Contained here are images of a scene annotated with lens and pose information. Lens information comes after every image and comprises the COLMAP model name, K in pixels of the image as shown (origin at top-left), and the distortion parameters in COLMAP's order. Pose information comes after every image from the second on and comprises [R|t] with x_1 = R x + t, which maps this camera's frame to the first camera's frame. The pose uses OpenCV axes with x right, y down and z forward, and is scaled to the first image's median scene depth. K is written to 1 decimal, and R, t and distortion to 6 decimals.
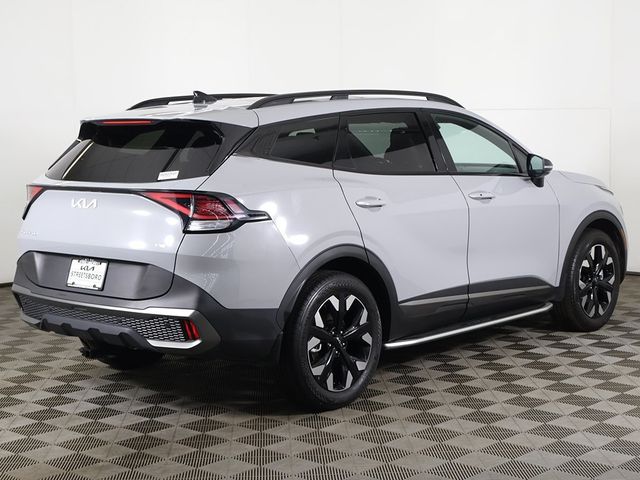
lens RADIAL K [[1017.7, 0, 320.0], [0, 1017.7, 240.0], [0, 0, 1]] dist [-0.005390, -0.038770]
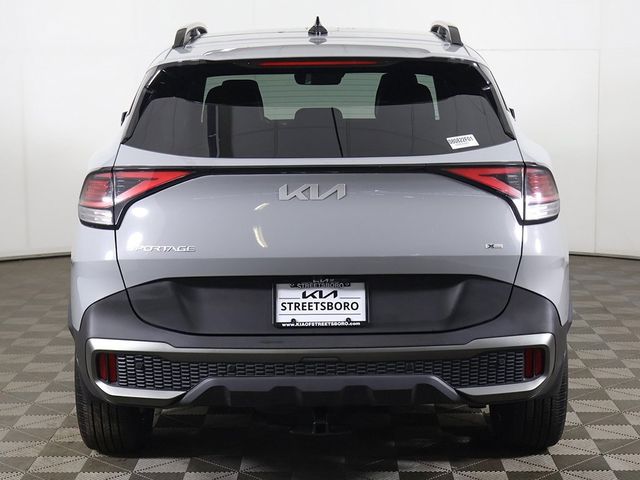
lens RADIAL K [[1017.7, 0, 320.0], [0, 1017.7, 240.0], [0, 0, 1]] dist [-0.005390, -0.038770]
pose [[0.760065, -0.095487, 0.642794, -0.610704], [0.066804, 0.995386, 0.068873, -0.047601], [-0.646404, -0.009407, 0.762937, 0.504245]]
